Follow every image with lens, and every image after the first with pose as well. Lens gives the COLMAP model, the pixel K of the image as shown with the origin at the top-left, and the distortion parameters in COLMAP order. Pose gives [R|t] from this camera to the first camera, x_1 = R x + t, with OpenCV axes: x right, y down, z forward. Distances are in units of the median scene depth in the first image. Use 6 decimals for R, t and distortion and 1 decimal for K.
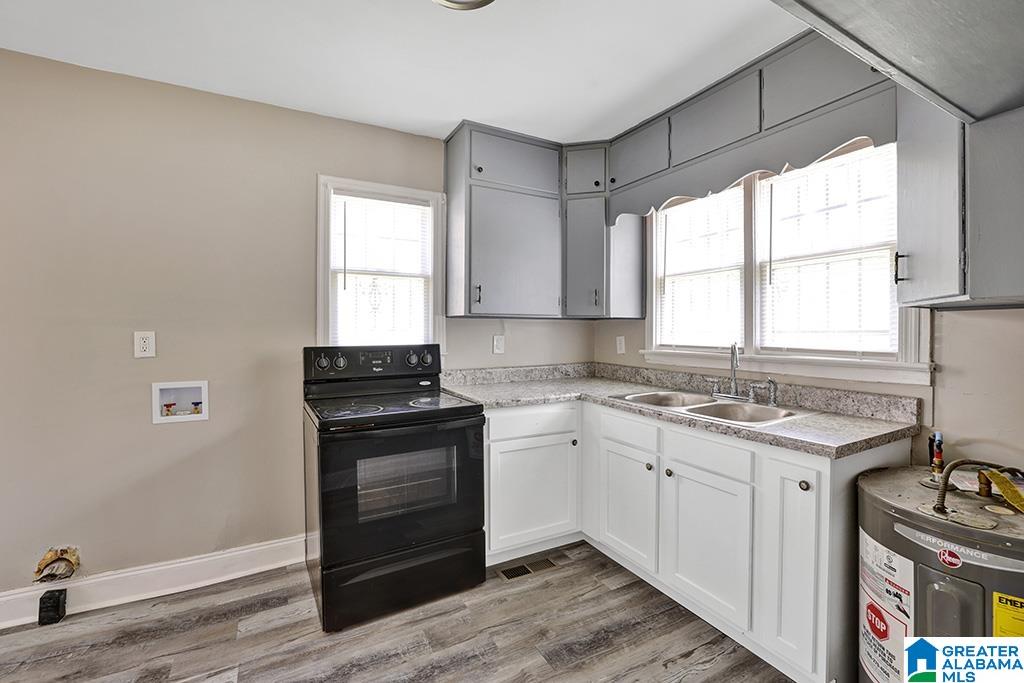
lens RADIAL K [[440.4, 0, 510.4], [0, 440.4, 336.1], [0, 0, 1]] dist [-0.031572, 0.002888]
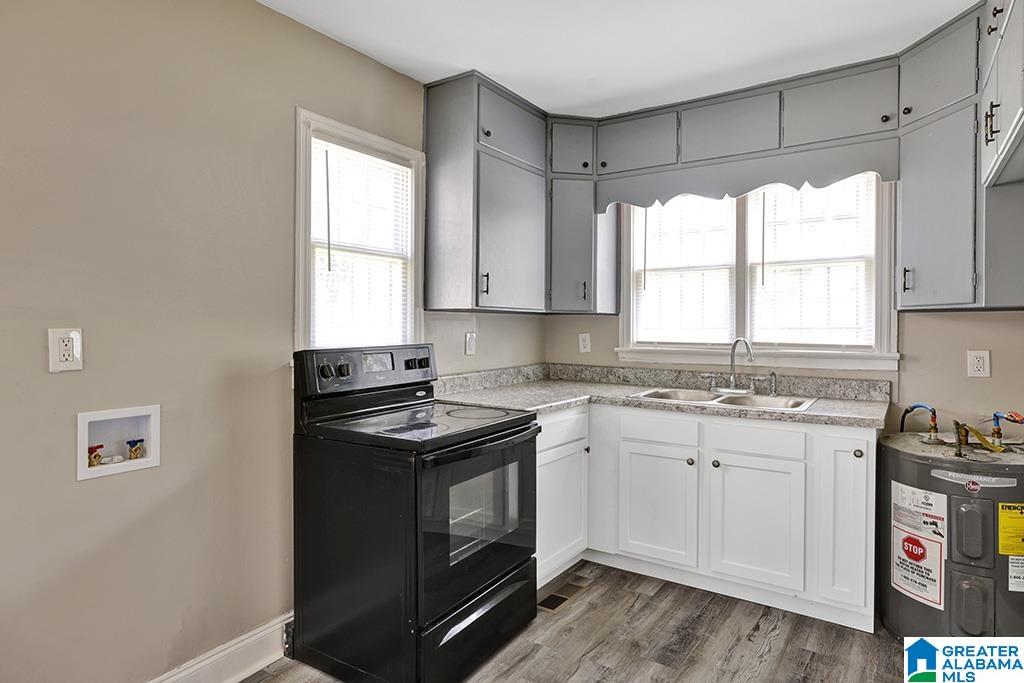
lens RADIAL K [[599.9, 0, 509.2], [0, 599.9, 332.5], [0, 0, 1]] dist [-0.001626, -0.009862]
pose [[0.883800, -0.003722, 0.467851, -0.658031], [0.004338, 0.999991, -0.000239, -0.002105], [-0.467846, 0.002241, 0.883807, -0.027945]]
